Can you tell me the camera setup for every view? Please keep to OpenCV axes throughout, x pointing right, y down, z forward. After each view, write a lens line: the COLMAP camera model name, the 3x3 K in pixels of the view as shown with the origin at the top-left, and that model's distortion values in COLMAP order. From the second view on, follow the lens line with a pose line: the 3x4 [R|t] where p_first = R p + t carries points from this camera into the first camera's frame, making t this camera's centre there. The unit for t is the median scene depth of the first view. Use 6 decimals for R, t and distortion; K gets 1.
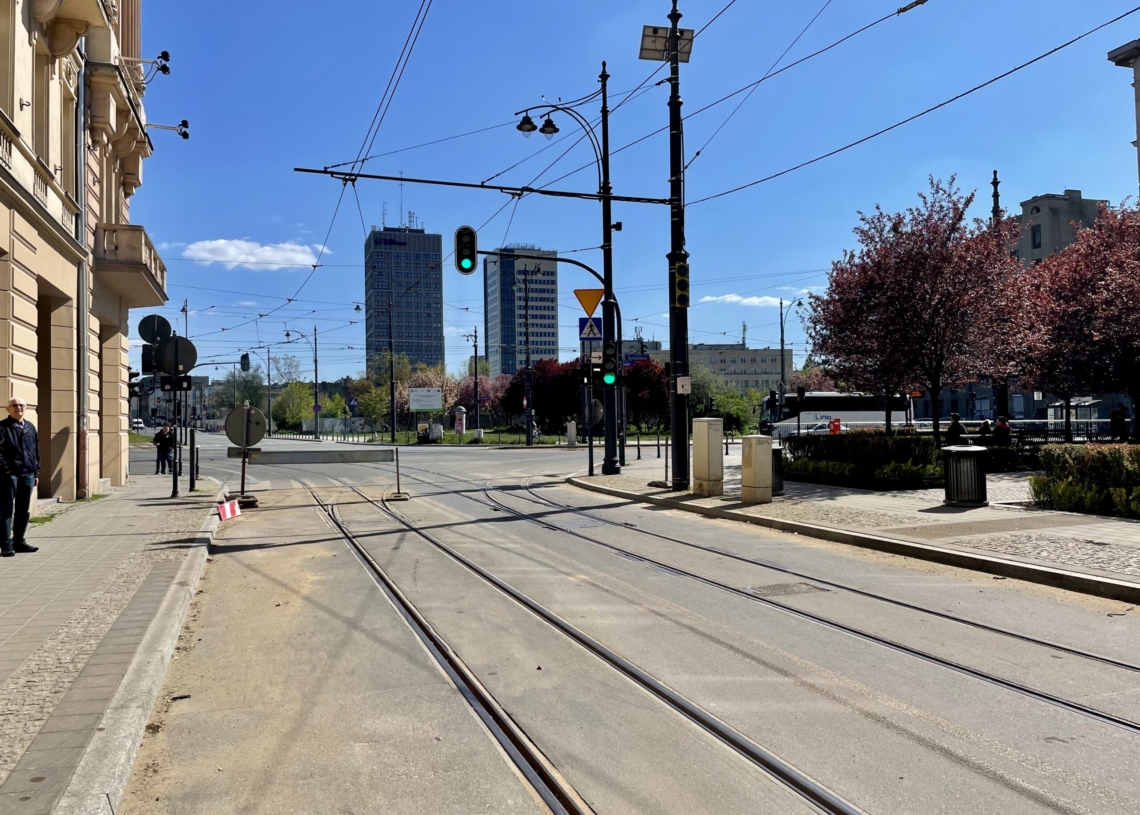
lens RADIAL K [[903.8, 0, 538.4], [0, 903.8, 399.3], [0, 0, 1]] dist [0.074172, -0.097492]
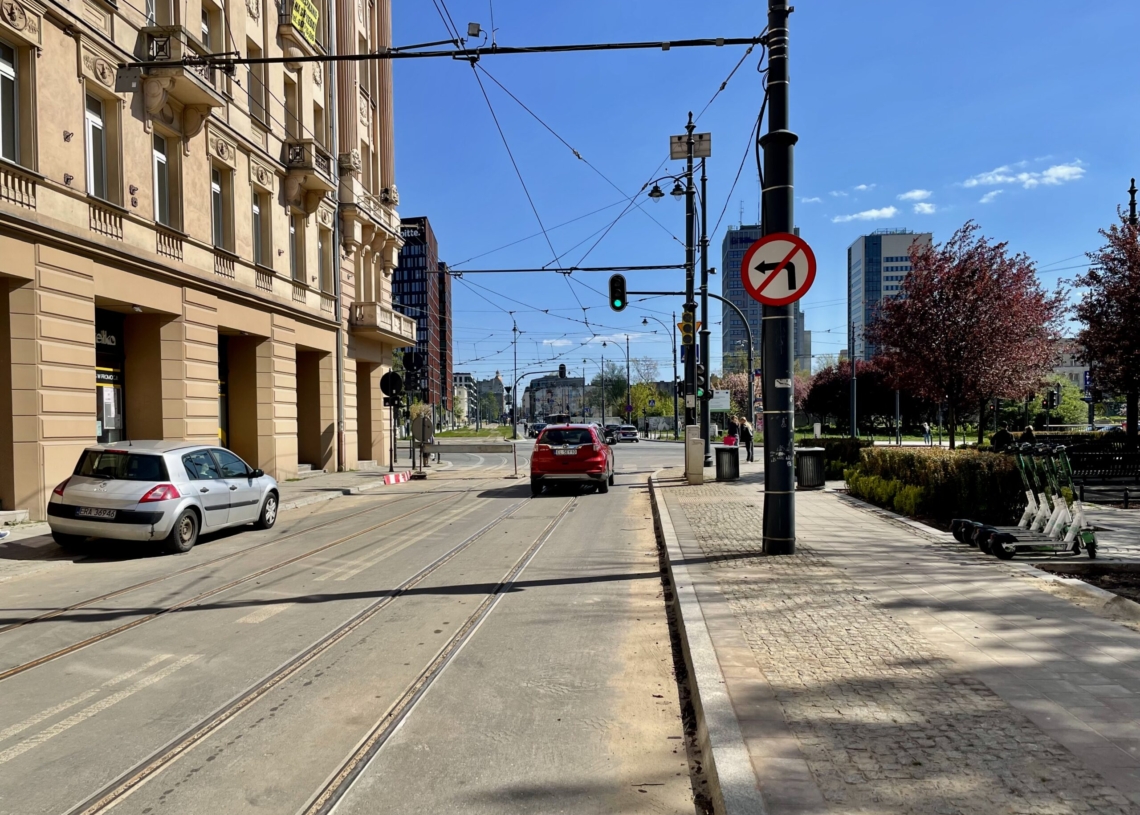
lens RADIAL K [[903.8, 0, 525.1], [0, 903.8, 452.7], [0, 0, 1]] dist [0.074172, -0.097492]
pose [[0.906066, 0.015354, -0.422857, 0.598306], [0.011385, 0.998095, 0.060636, -0.026252], [0.422983, -0.059755, 0.904165, -0.420297]]
